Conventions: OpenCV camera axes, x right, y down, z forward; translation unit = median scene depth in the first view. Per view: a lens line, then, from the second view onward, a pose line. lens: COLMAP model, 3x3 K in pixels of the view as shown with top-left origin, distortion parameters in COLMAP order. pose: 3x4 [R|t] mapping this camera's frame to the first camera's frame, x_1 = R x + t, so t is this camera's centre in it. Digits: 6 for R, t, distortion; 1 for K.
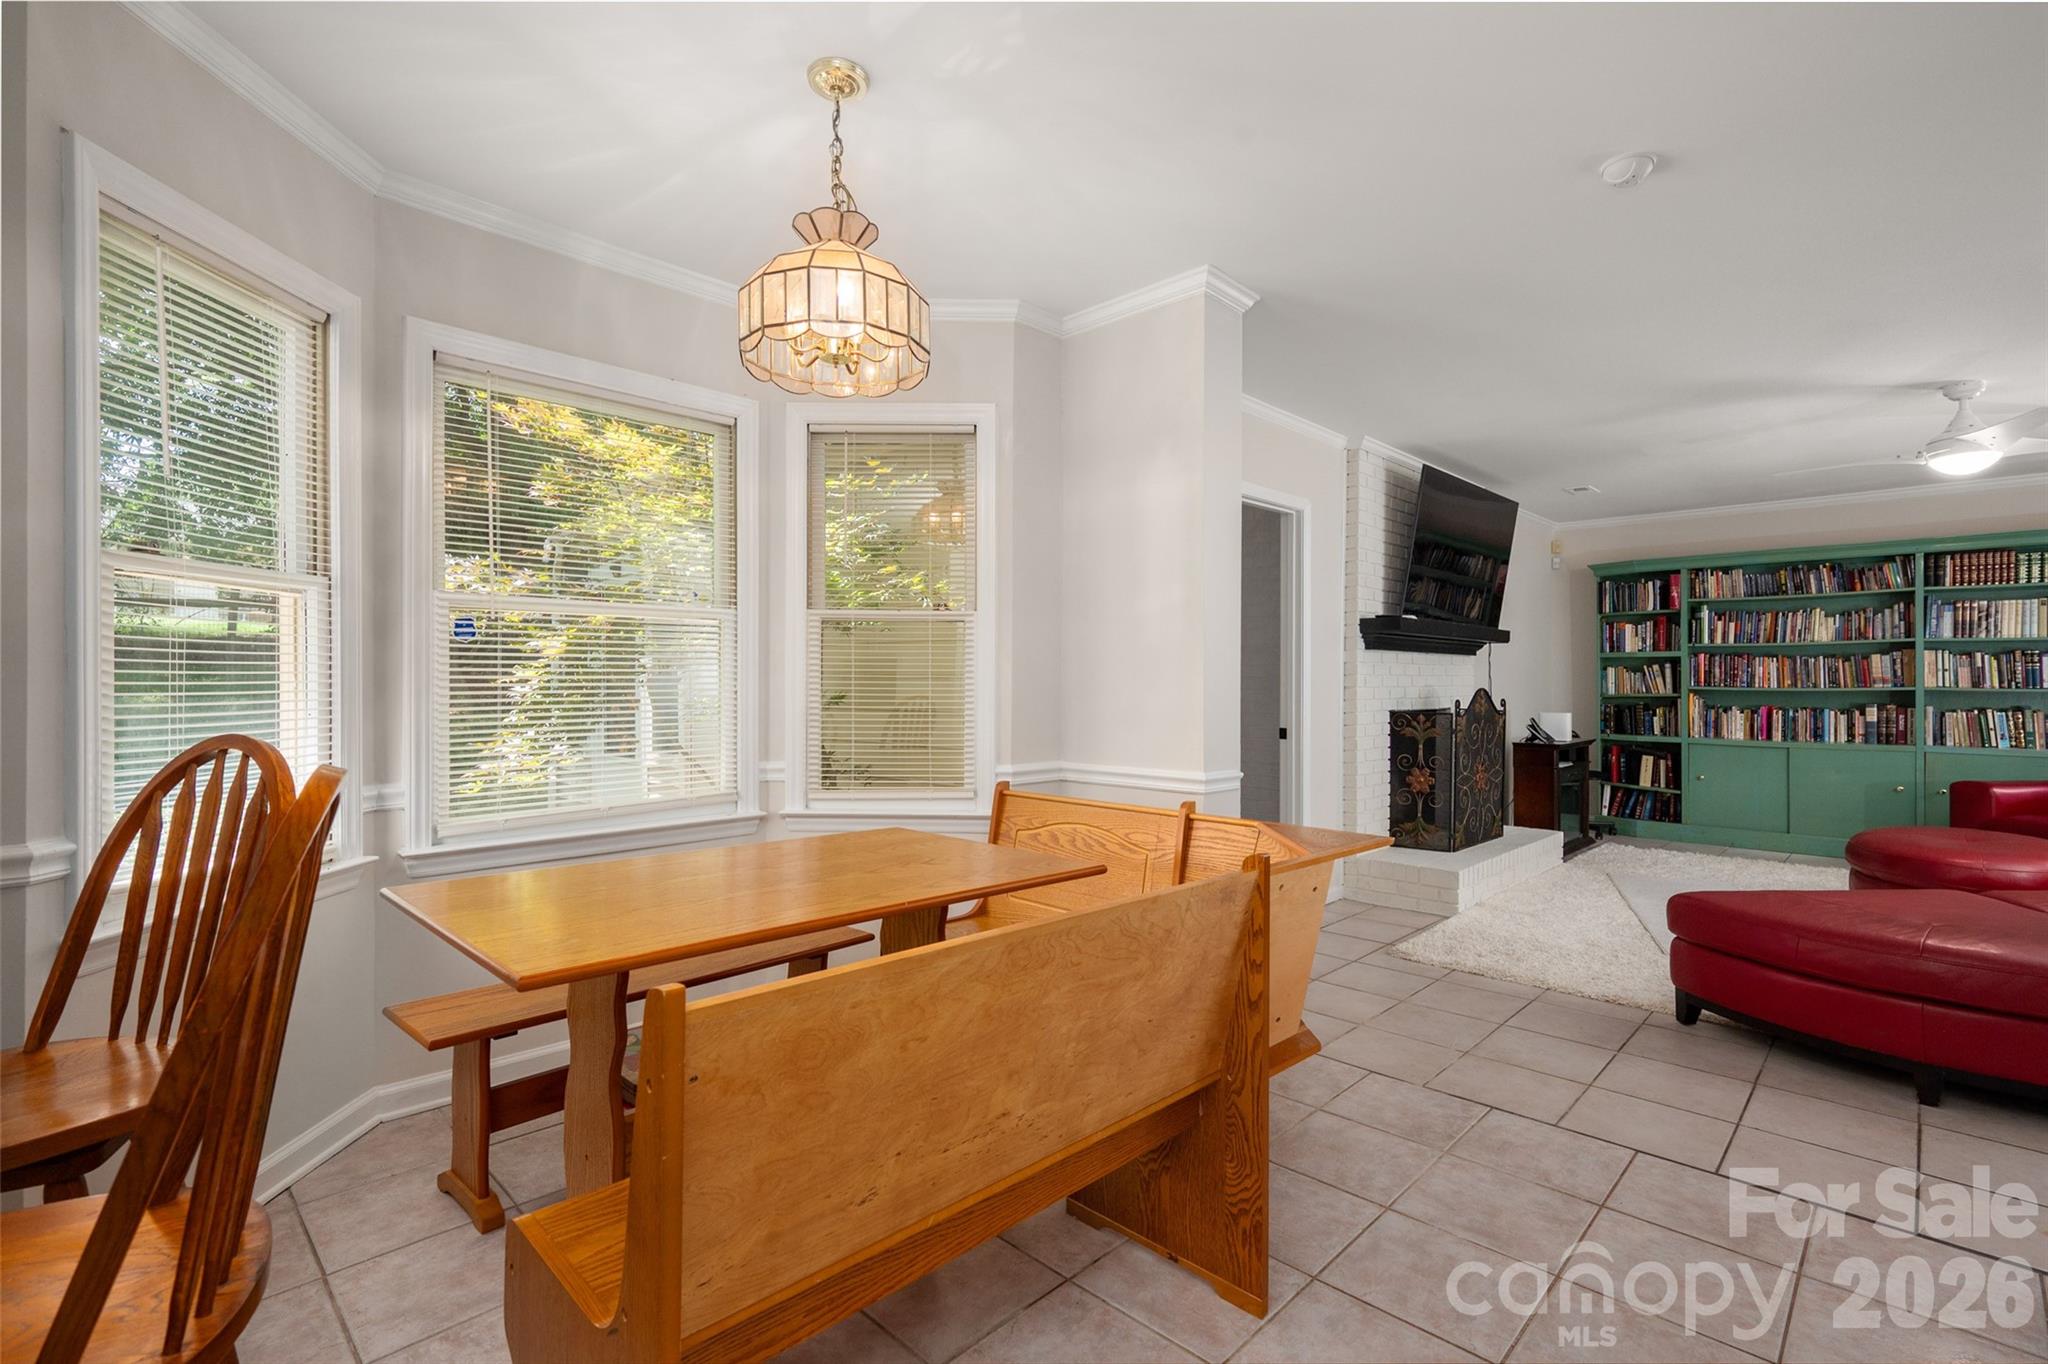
lens RADIAL K [[933.0, 0, 1024.0], [0, 933.0, 682.0], [0, 0, 1]] dist [-0.001059, 0.000280]
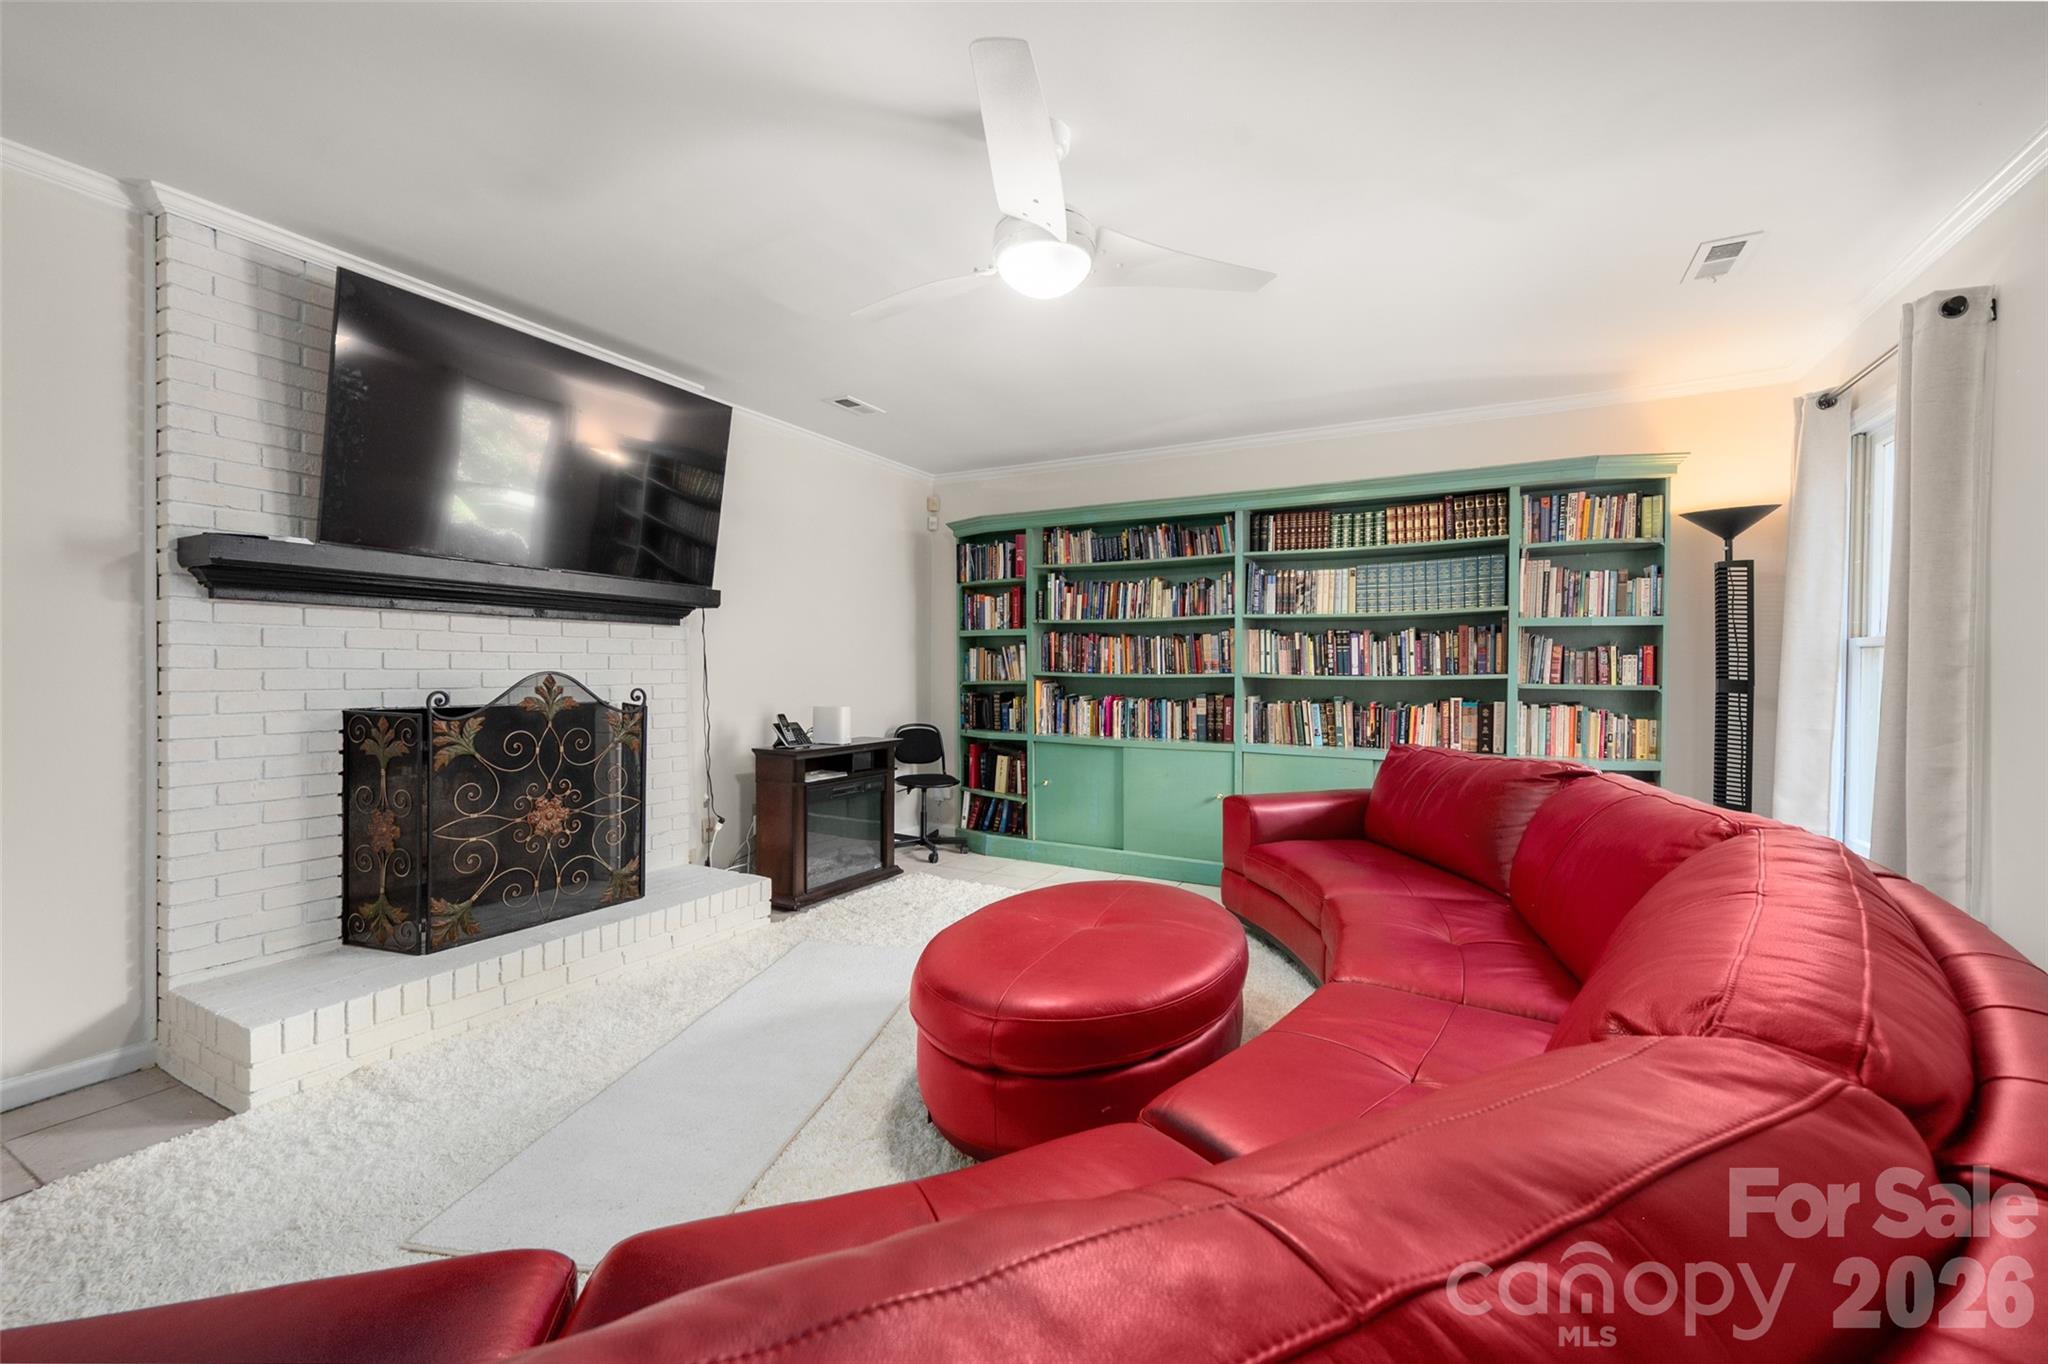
lens RADIAL K [[820.5, 0, 1024.0], [0, 820.5, 682.0], [0, 0, 1]] dist [0.015973, 0.000020]
pose [[0.962662, 0.000957, 0.270704, 0.521875], [-0.005197, 0.999875, 0.014945, 0.002920], [-0.270656, -0.015794, 0.962547, 0.315352]]
